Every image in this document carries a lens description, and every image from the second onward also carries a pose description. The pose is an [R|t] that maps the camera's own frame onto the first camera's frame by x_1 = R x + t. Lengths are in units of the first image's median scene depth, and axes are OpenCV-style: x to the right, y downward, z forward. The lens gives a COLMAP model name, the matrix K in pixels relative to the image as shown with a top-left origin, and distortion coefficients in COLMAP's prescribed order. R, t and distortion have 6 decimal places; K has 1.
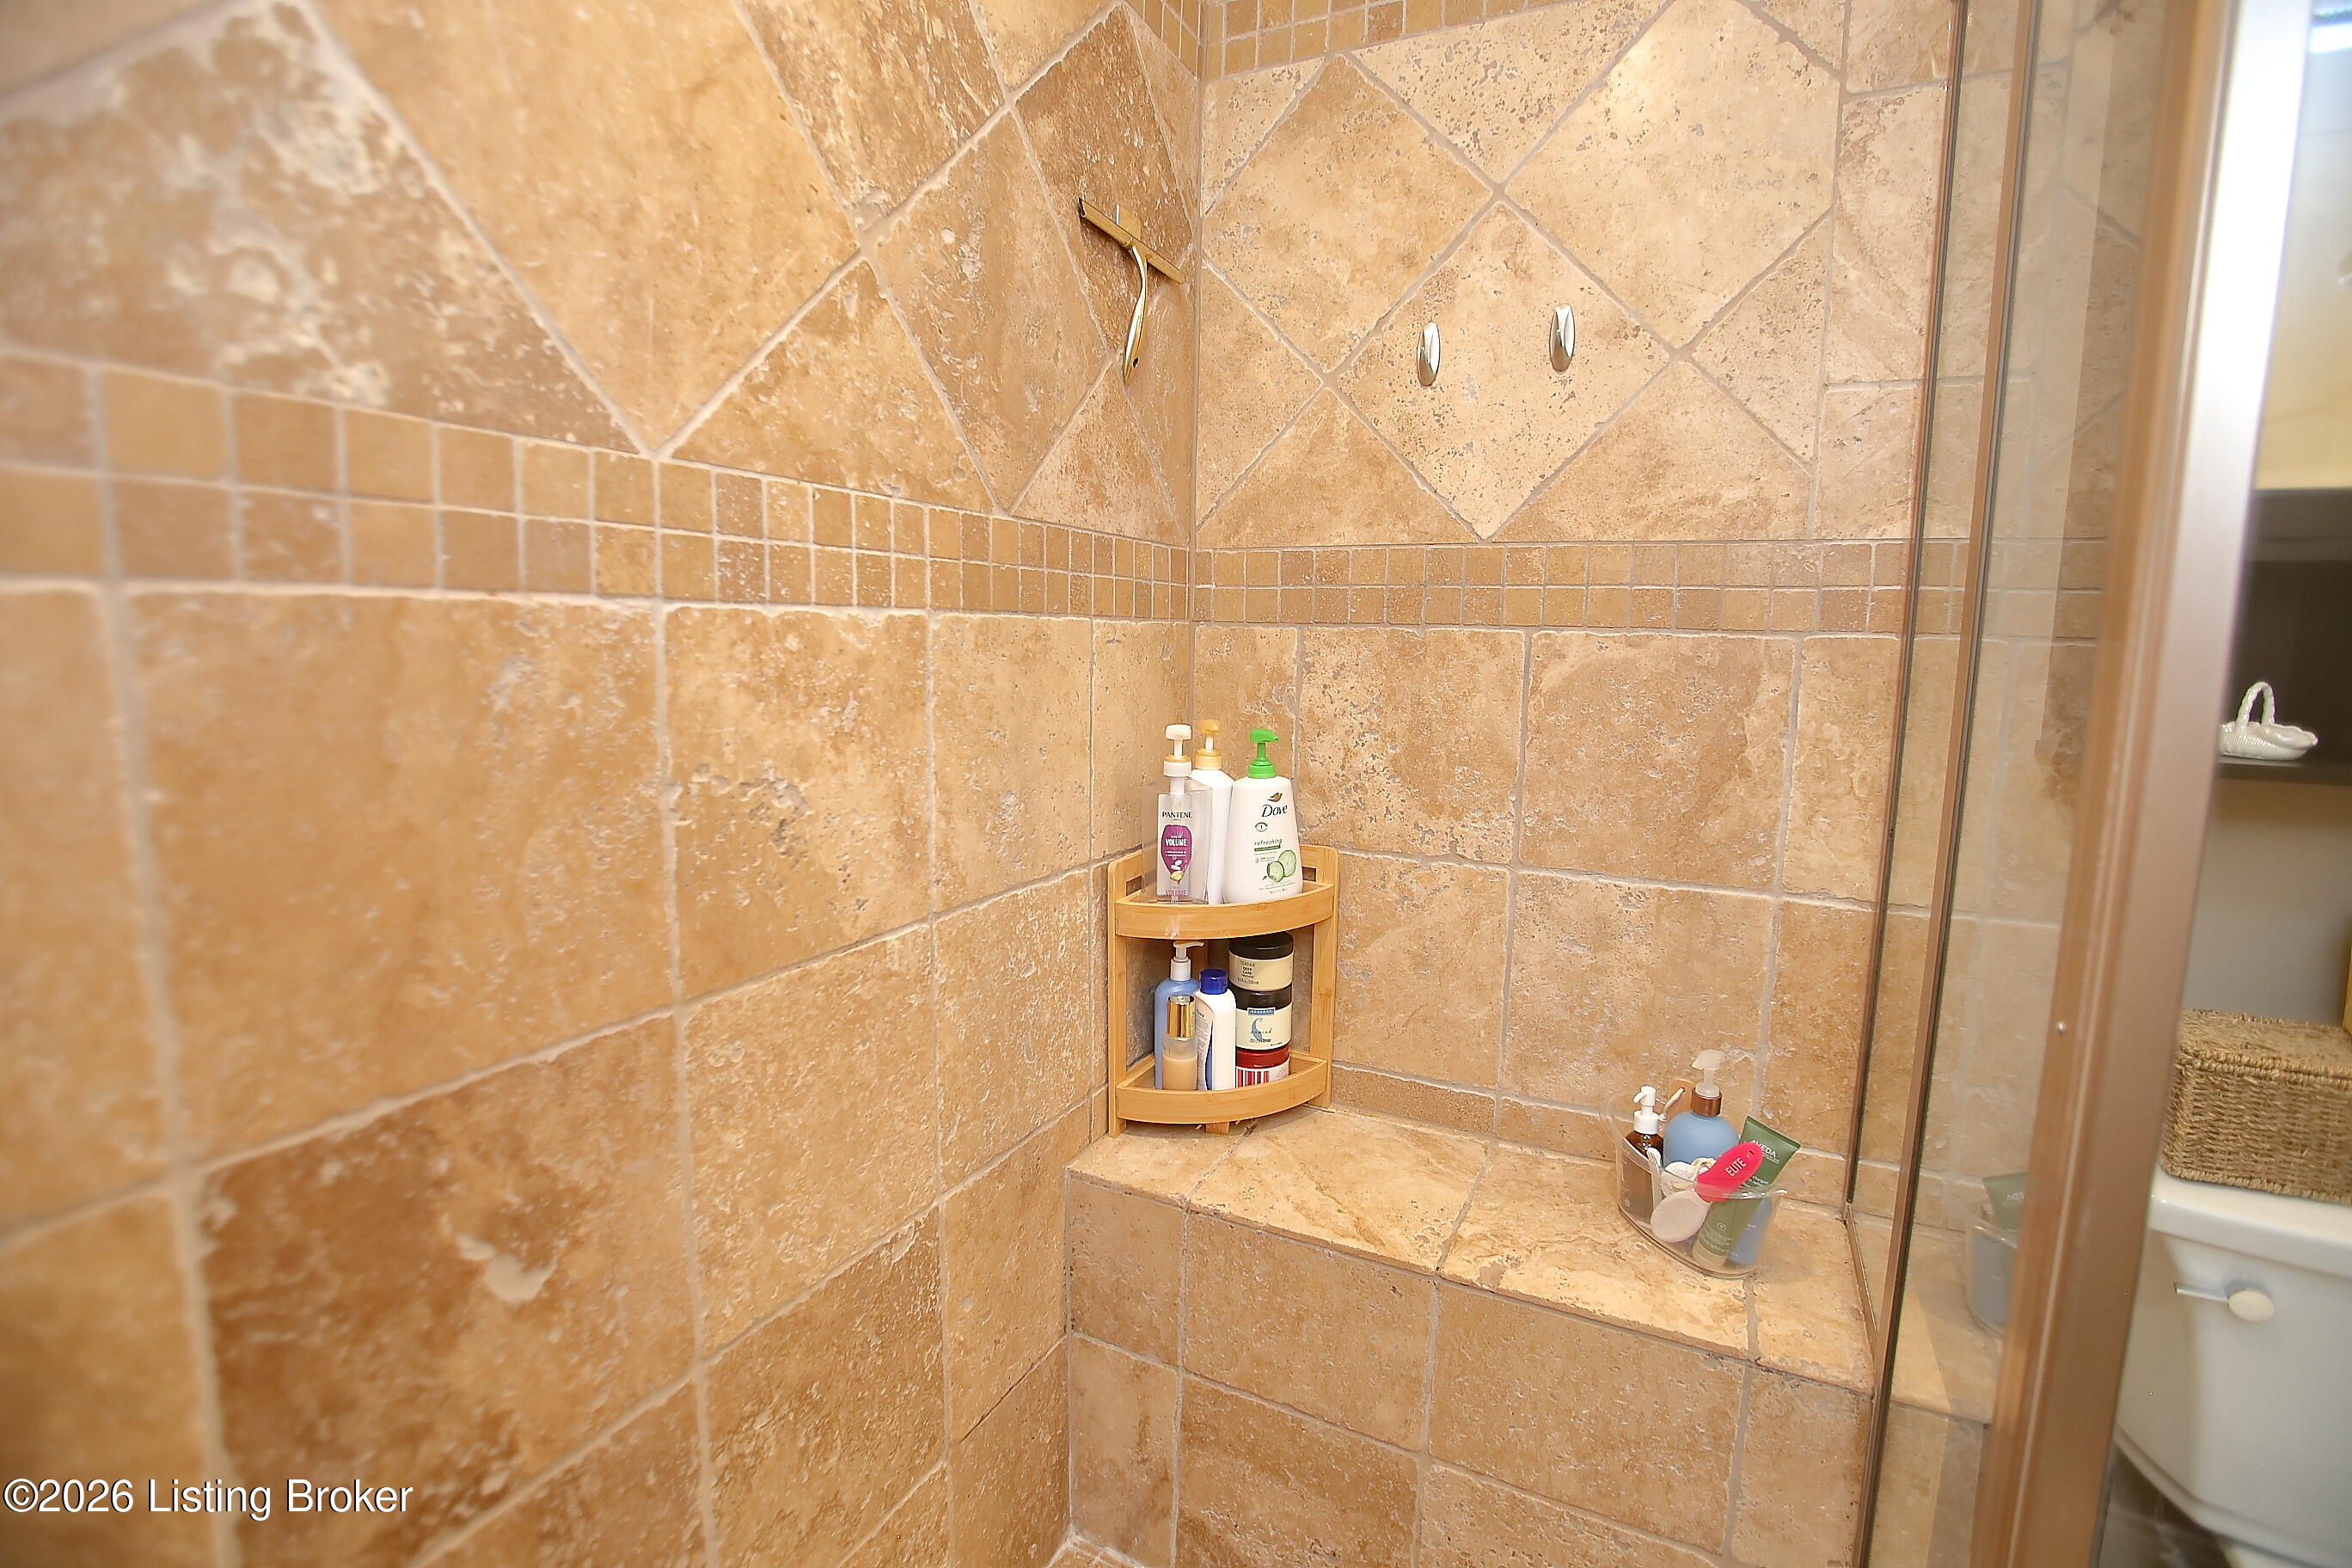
lens RADIAL K [[1076.6, 0, 1174.5], [0, 1076.6, 770.8], [0, 0, 1]] dist [-0.074900, 0.028619]
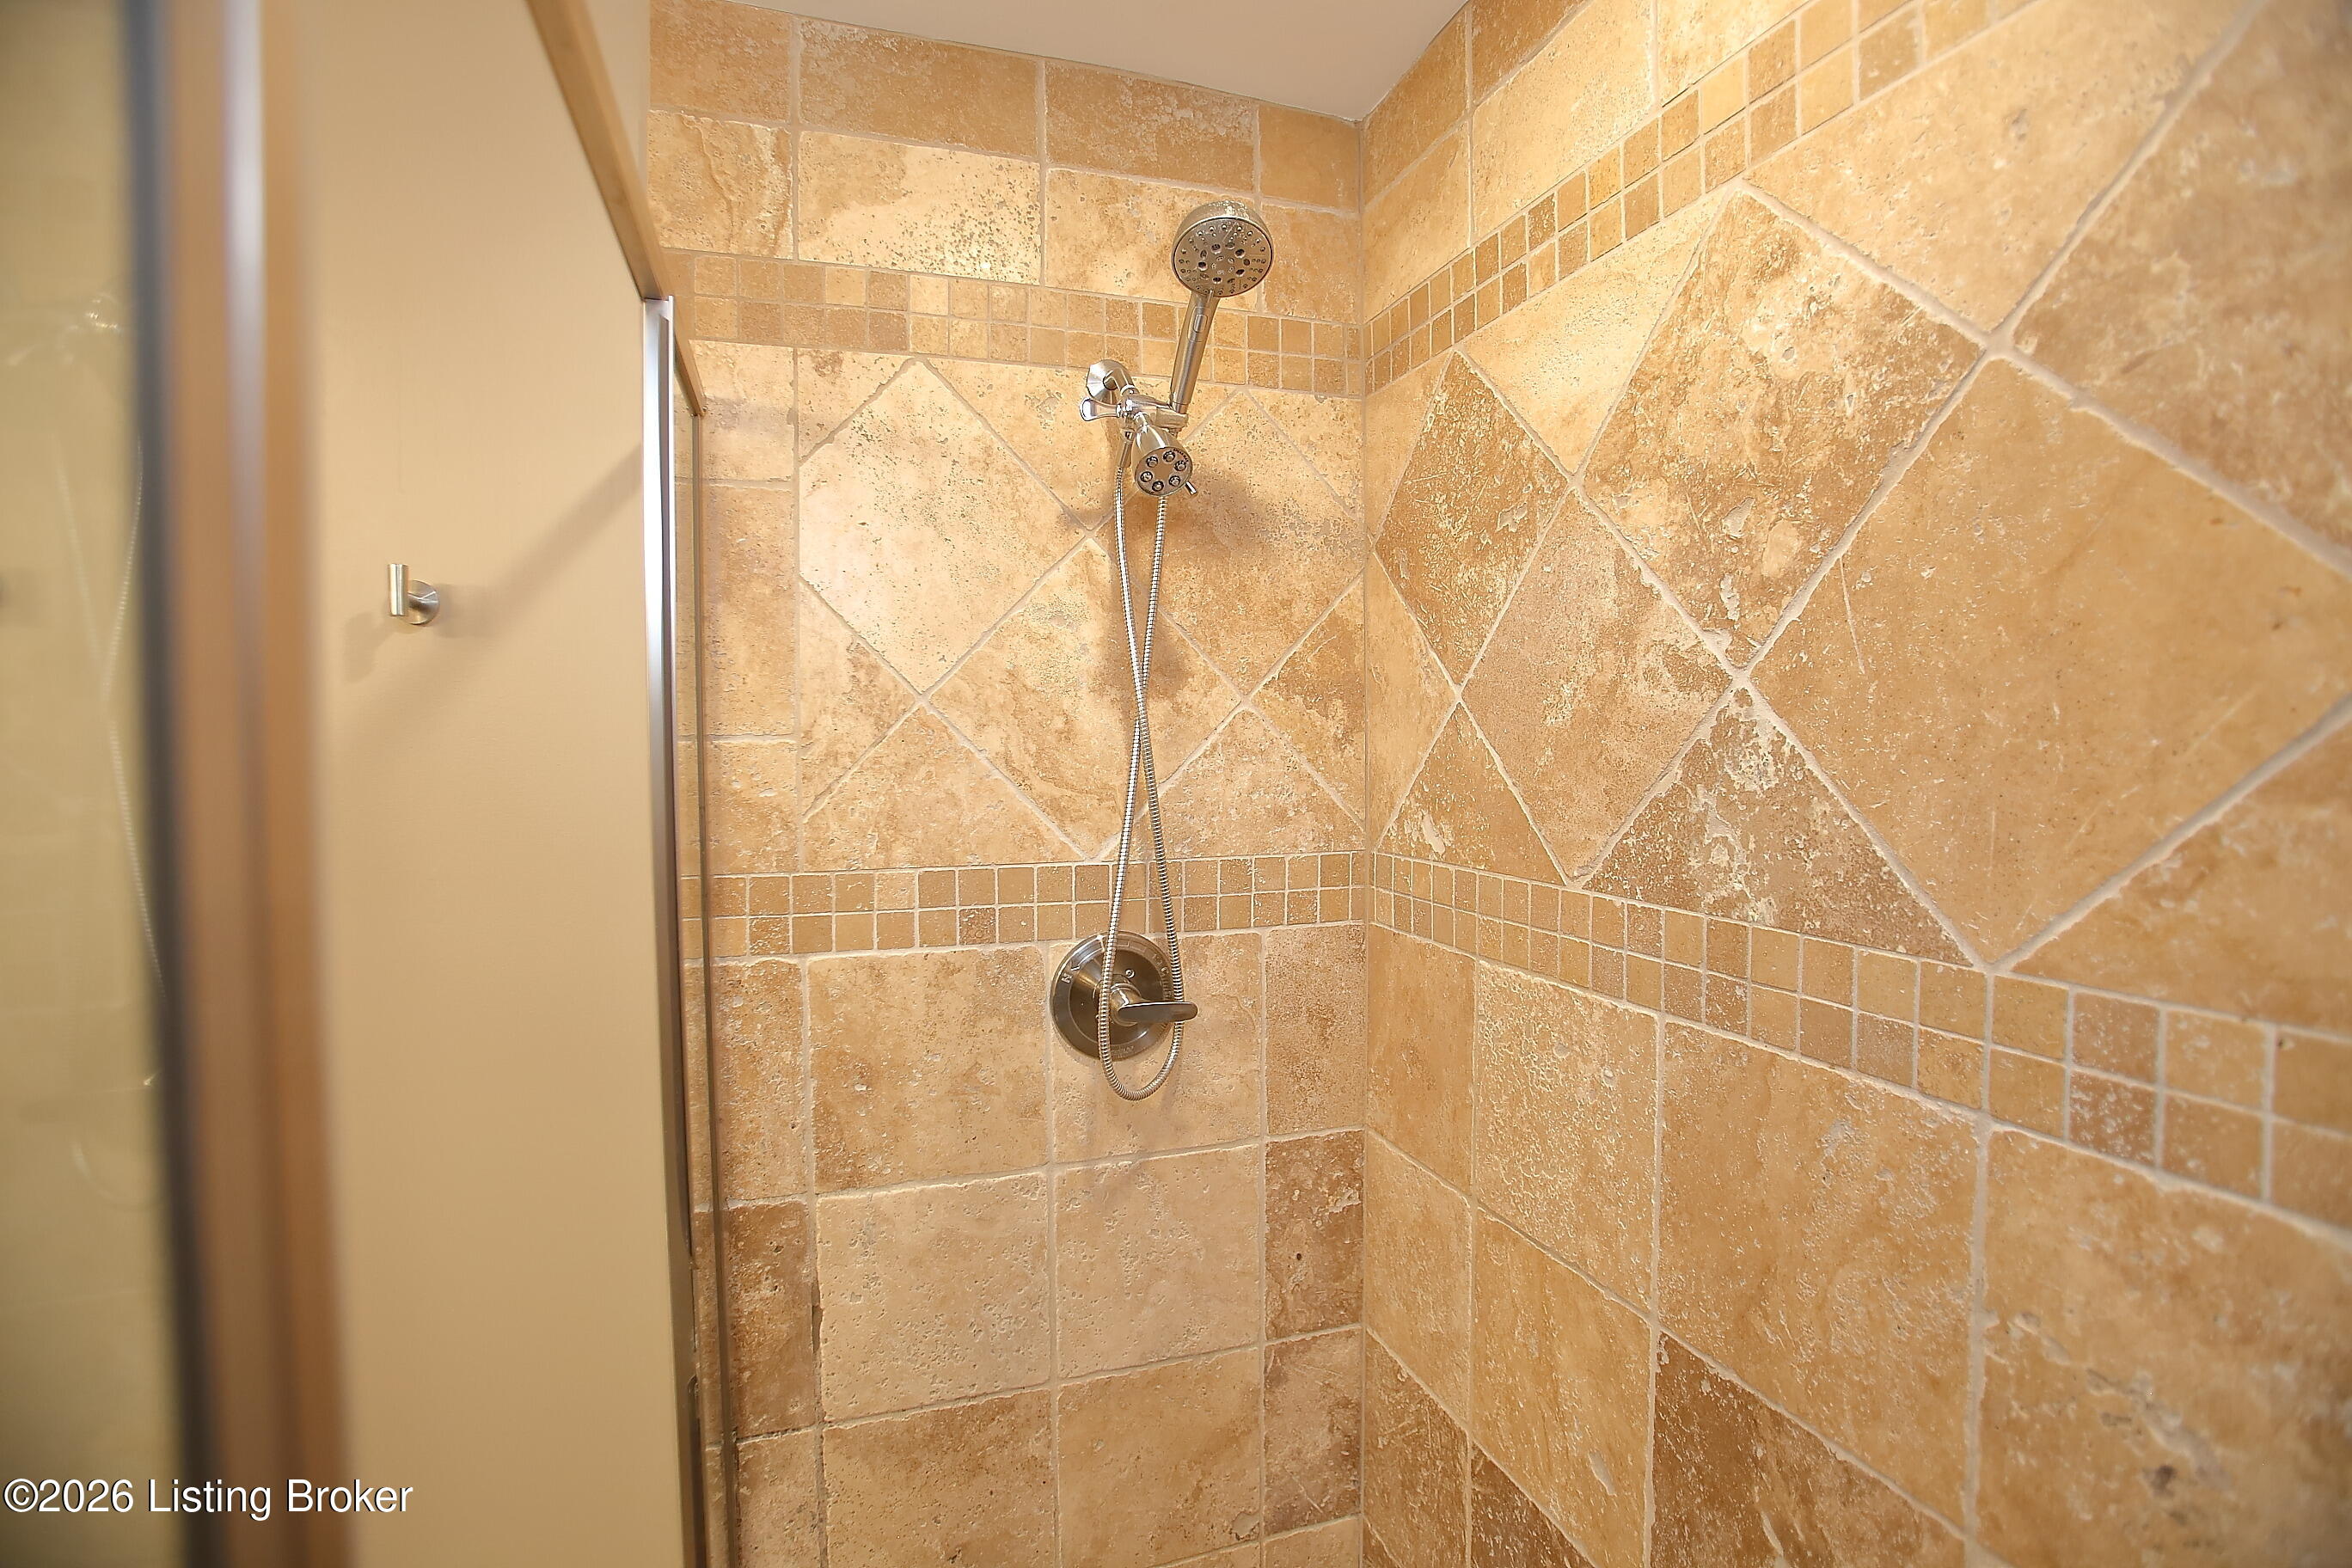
lens RADIAL K [[1069.0, 0, 1181.6], [0, 1069.0, 772.4], [0, 0, 1]] dist [-0.066338, 0.023692]
pose [[-0.694610, 0.010355, -0.719312, 0.656251], [-0.093348, 0.990145, 0.104396, -0.477807], [0.713305, 0.139661, -0.686798, 1.033696]]
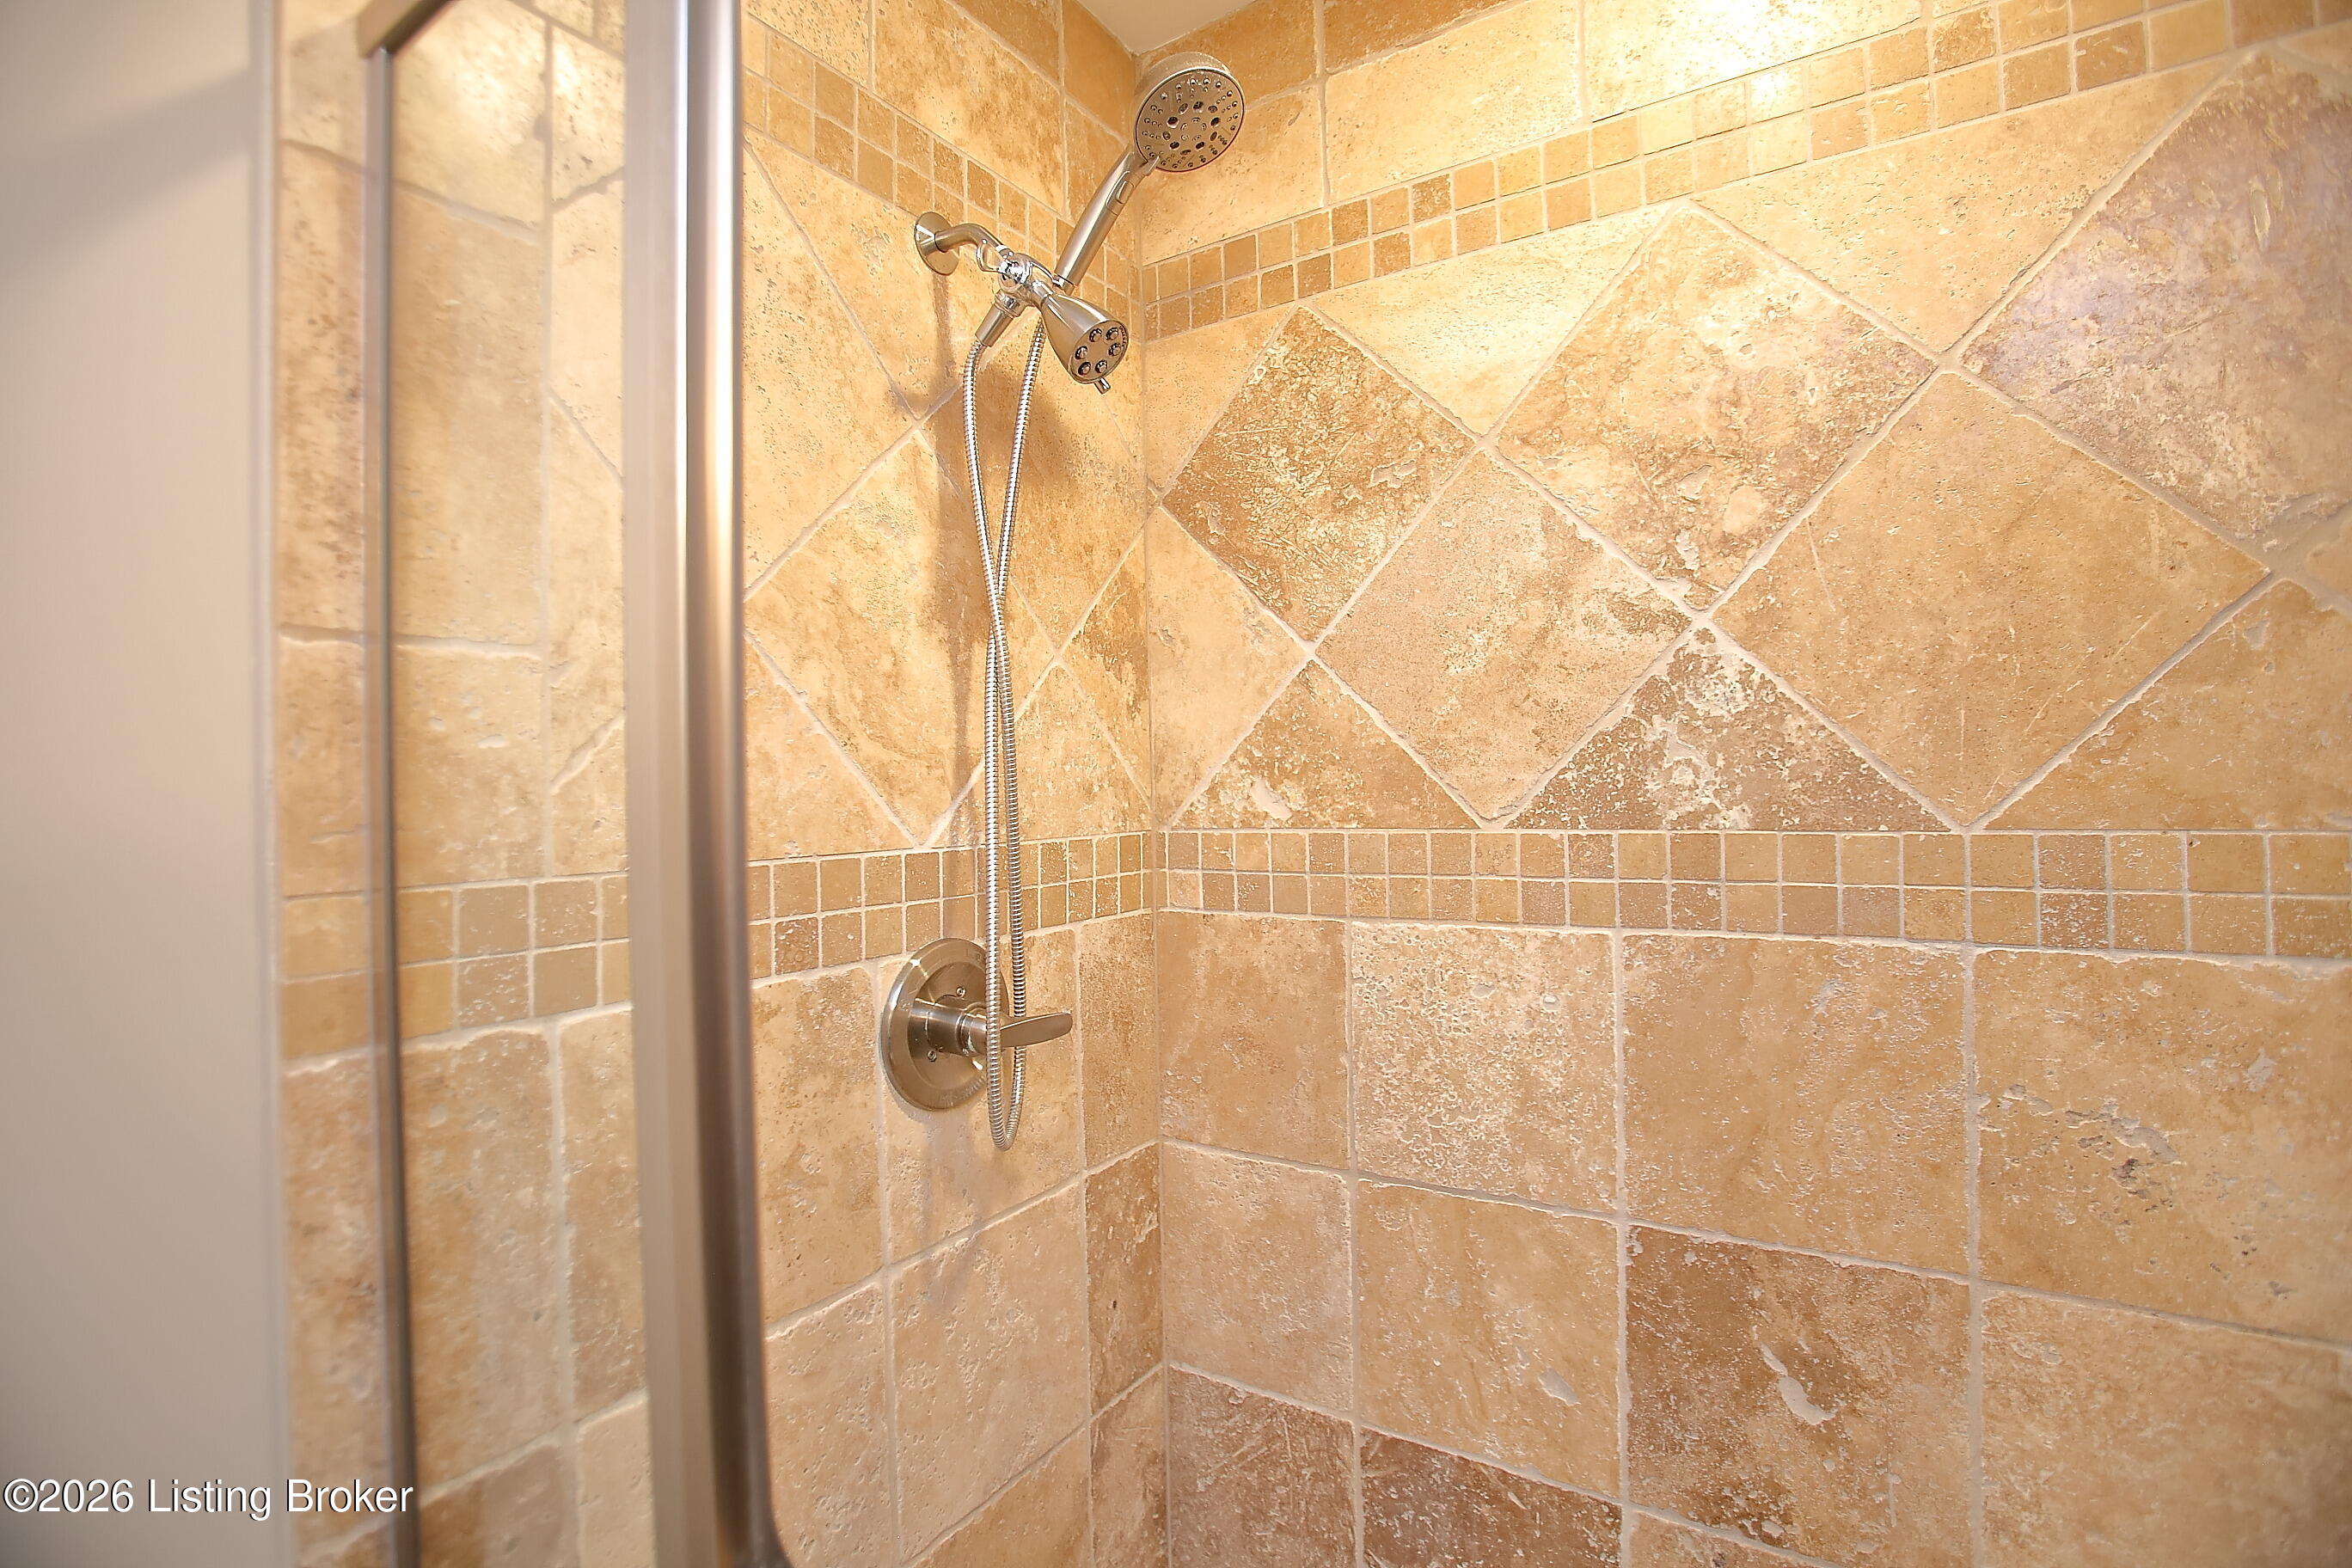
lens RADIAL K [[1076.6, 0, 1174.5], [0, 1076.6, 770.8], [0, 0, 1]] dist [-0.074900, 0.028619]
pose [[-0.106268, -0.026170, -0.993993, 0.798326], [-0.101207, 0.994747, -0.015369, -0.240727], [0.989173, 0.098966, -0.108358, 0.179081]]
